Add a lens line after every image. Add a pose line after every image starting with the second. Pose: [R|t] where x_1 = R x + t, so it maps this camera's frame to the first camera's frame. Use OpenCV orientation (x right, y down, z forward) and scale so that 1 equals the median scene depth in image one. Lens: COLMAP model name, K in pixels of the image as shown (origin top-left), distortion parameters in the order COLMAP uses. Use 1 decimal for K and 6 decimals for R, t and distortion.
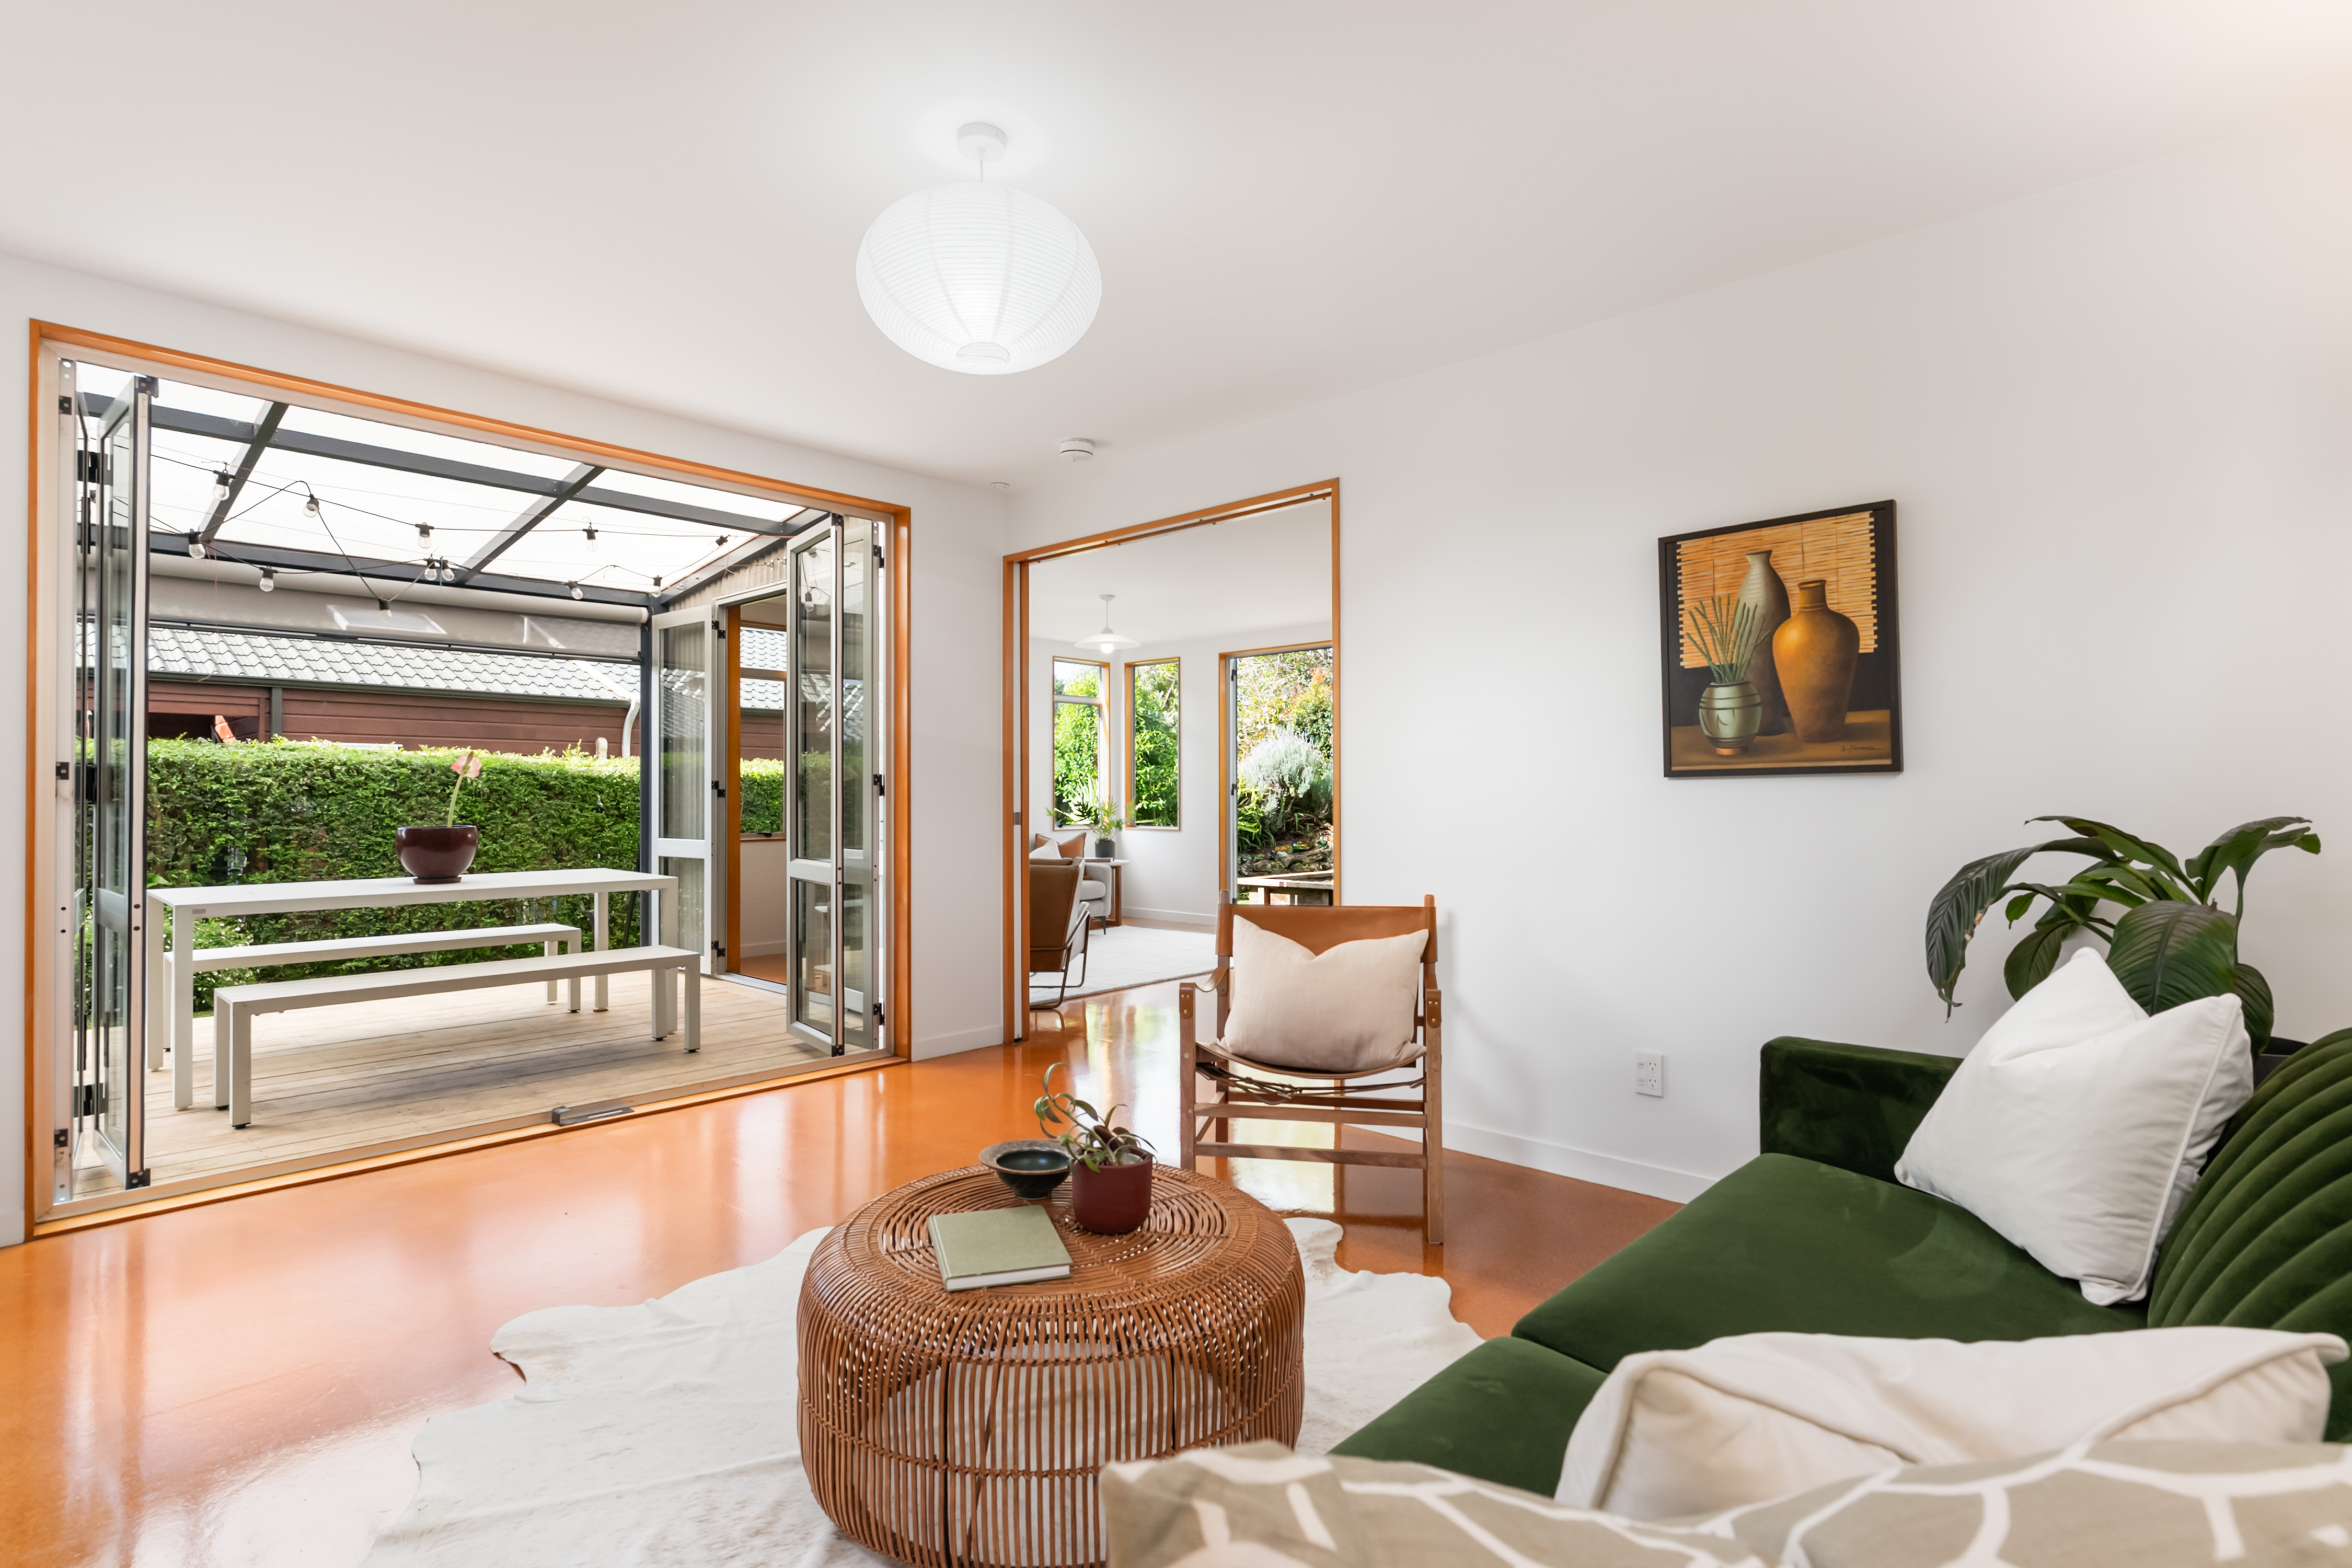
lens RADIAL K [[1112.1, 0, 1176.0], [0, 1112.1, 784.0], [0, 0, 1]] dist [-0.003497, -0.000529]
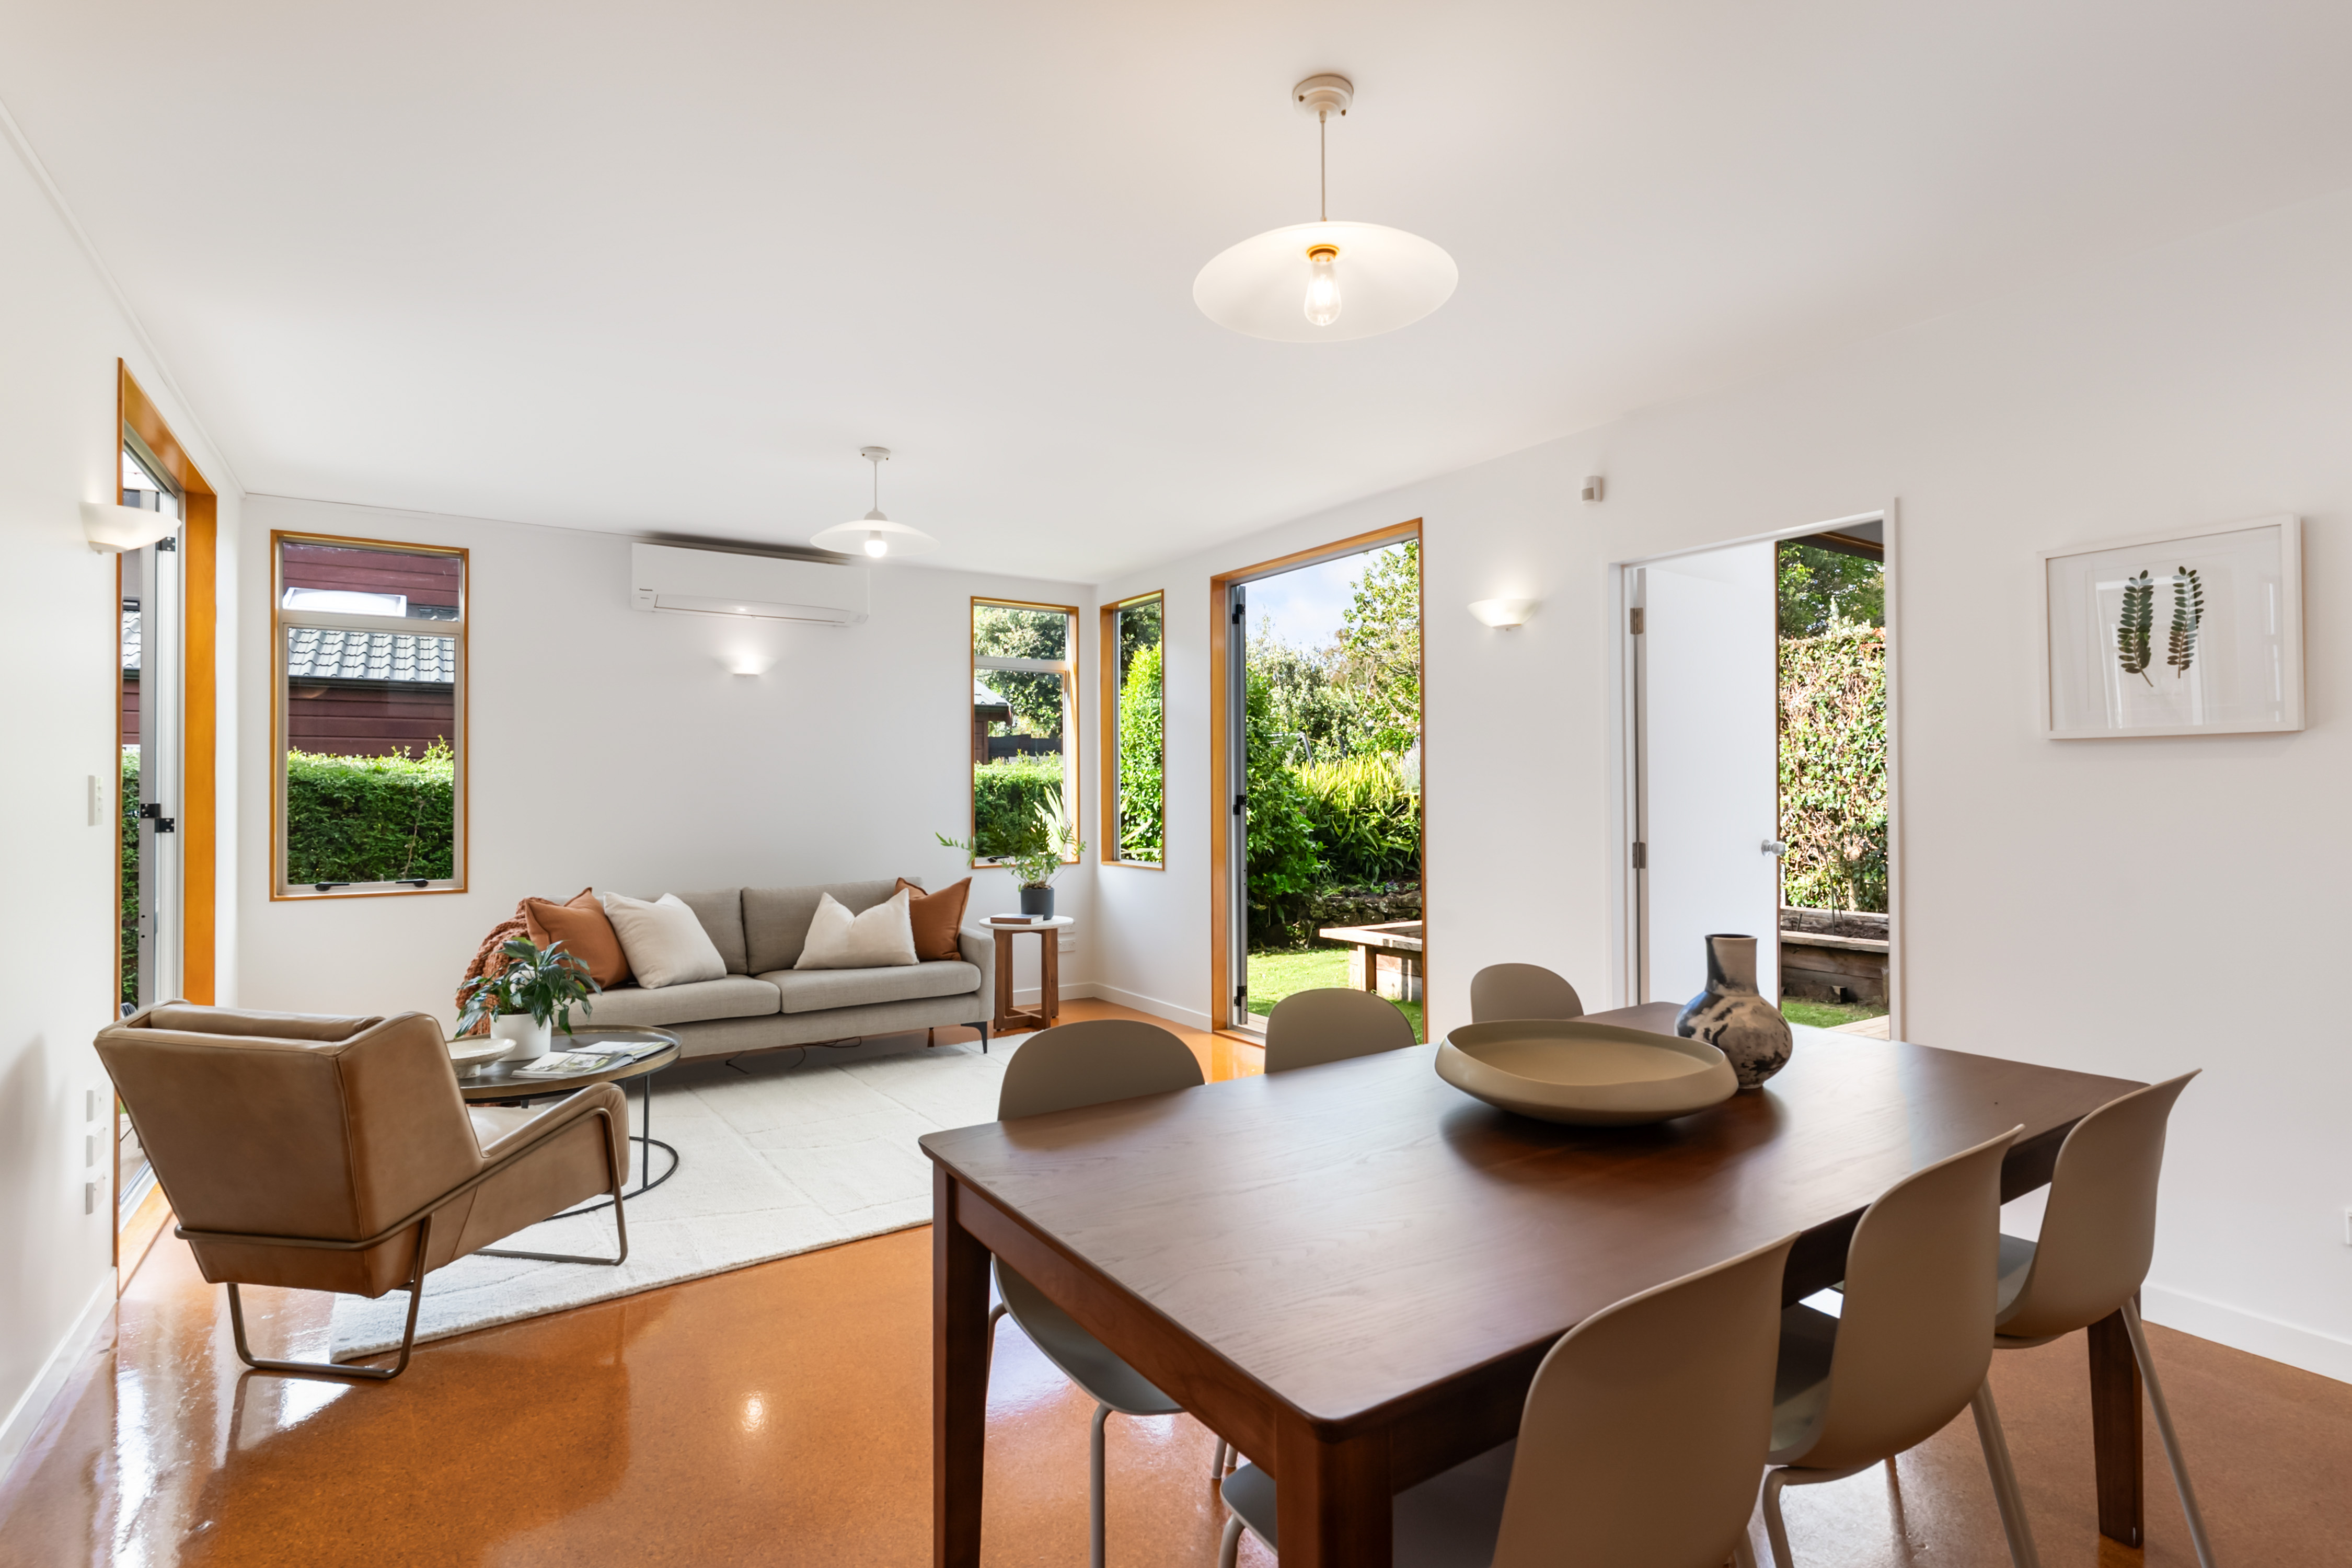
lens RADIAL K [[1112.1, 0, 1176.0], [0, 1112.1, 784.0], [0, 0, 1]] dist [-0.003497, -0.000529]
pose [[0.971861, -0.003563, -0.235530, 0.150372], [0.004677, 0.999980, 0.004170, -0.008515], [0.235510, -0.005154, 0.971858, 0.386348]]
